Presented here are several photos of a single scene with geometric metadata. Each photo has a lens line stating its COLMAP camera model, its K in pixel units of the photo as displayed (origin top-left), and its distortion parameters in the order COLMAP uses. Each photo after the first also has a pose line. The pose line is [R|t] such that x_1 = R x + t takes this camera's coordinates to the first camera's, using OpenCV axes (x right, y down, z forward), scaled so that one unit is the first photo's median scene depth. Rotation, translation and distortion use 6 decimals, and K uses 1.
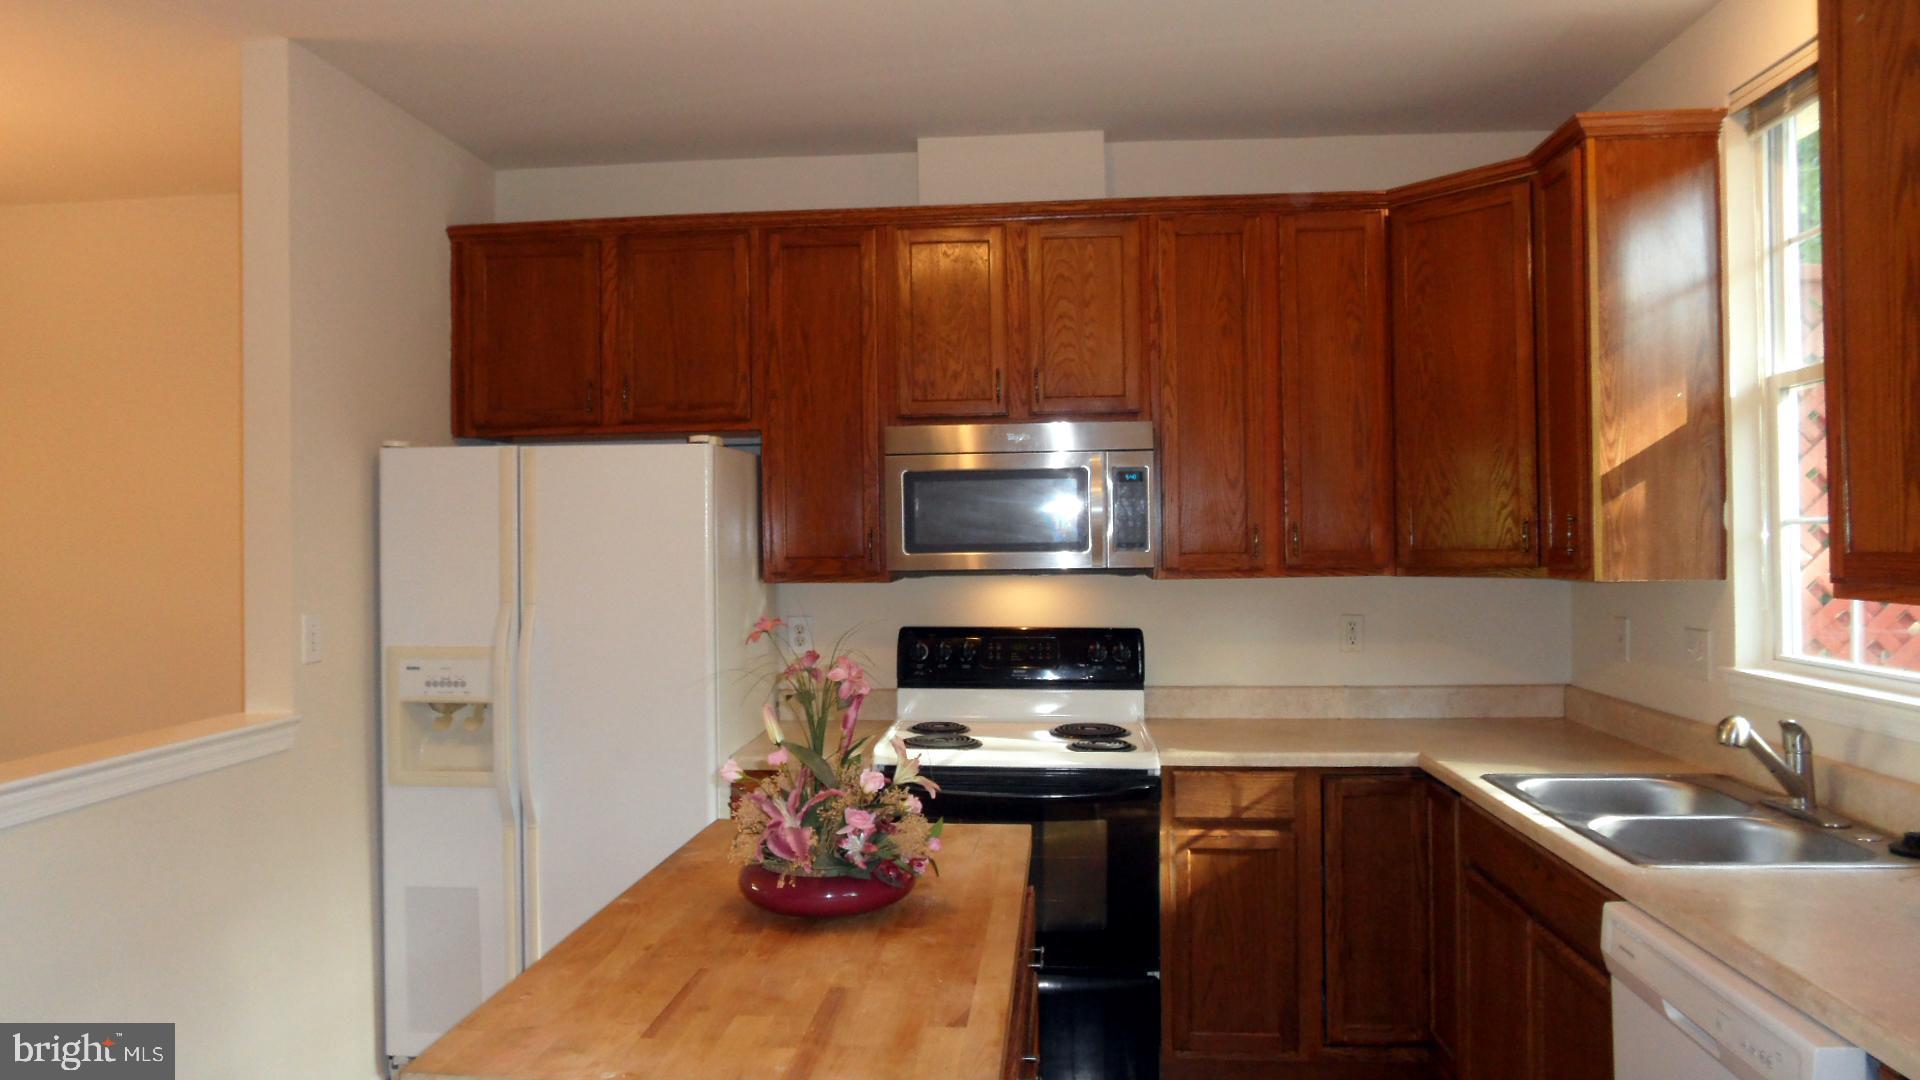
lens RADIAL K [[1240.1, 0, 953.5], [0, 1240.1, 534.7], [0, 0, 1]] dist [-0.035192, 0.000117]
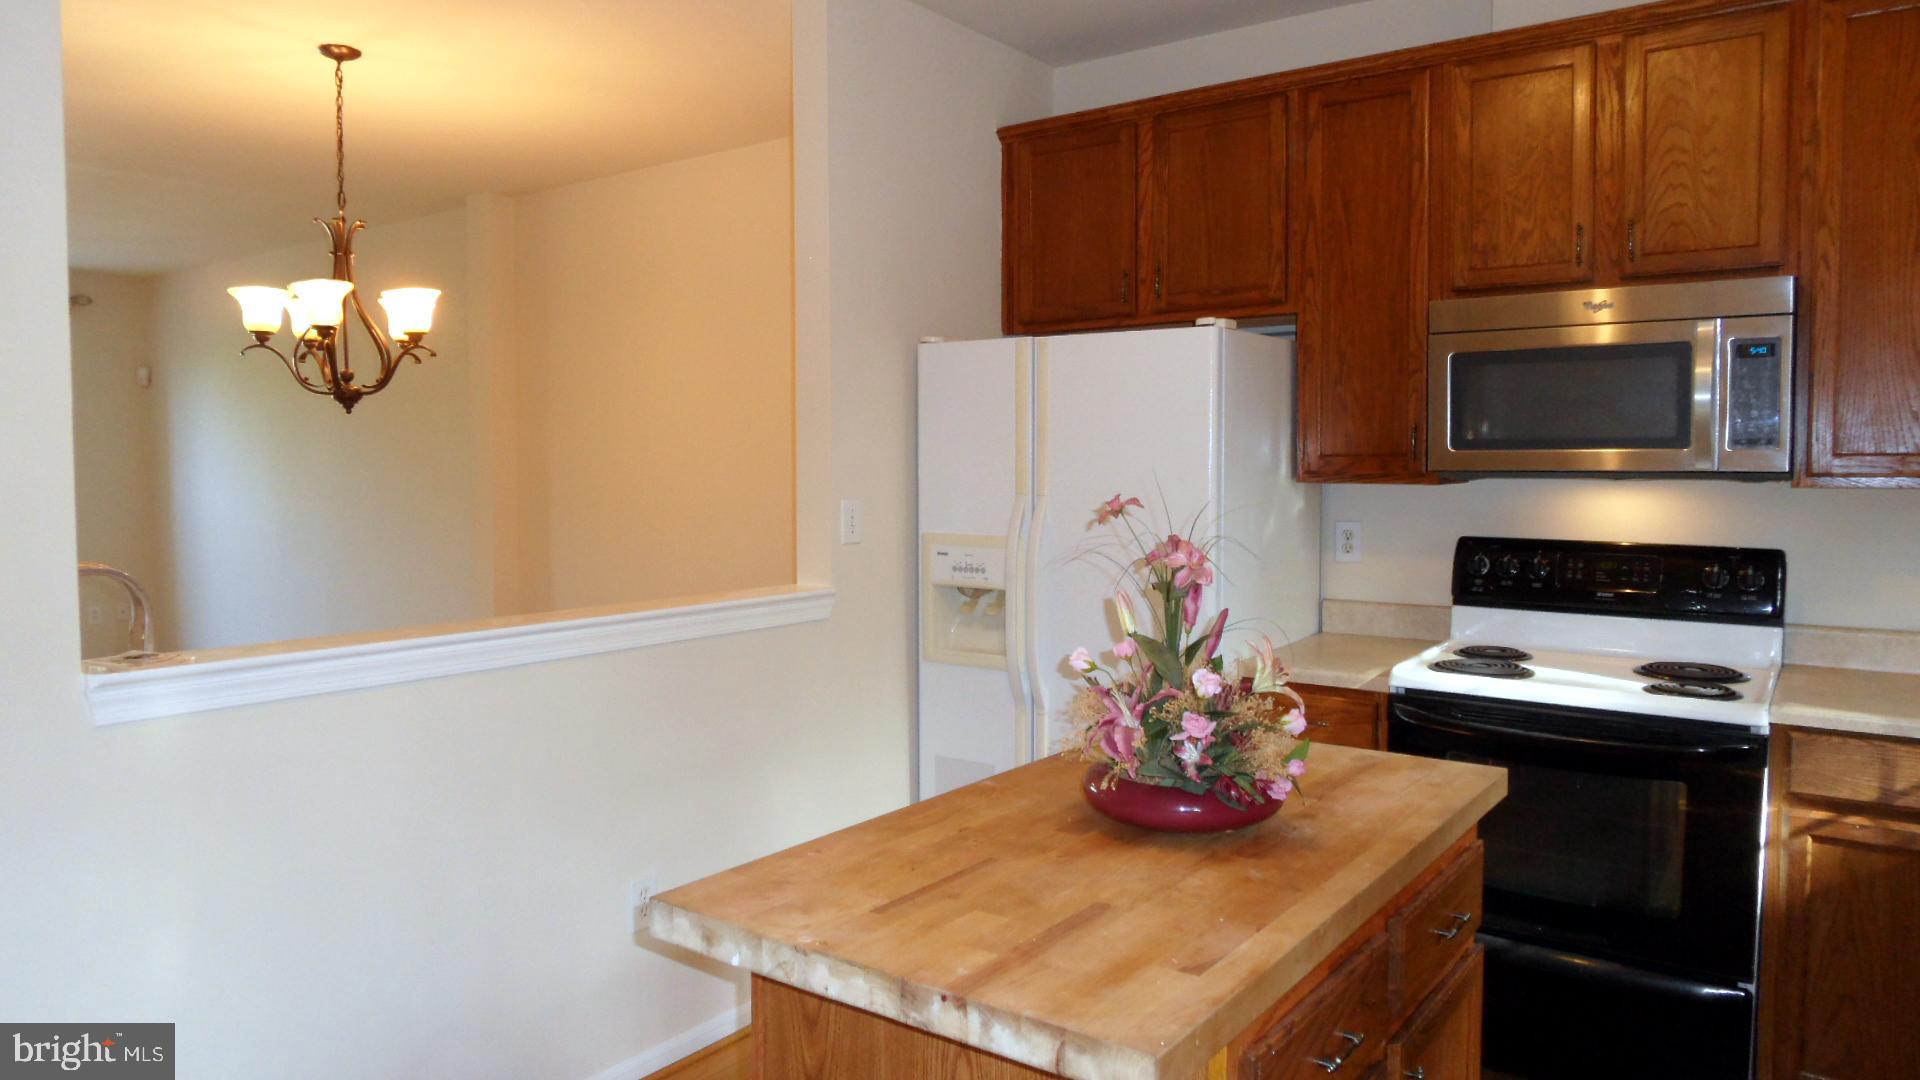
lens RADIAL K [[1246.6, 0, 961.5], [0, 1246.6, 539.3], [0, 0, 1]] dist [-0.054329, 0.025584]
pose [[0.854907, 0.040461, -0.517201, 0.121814], [-0.004134, 0.997454, 0.071196, 0.019265], [0.518765, -0.058728, 0.852897, 0.090878]]
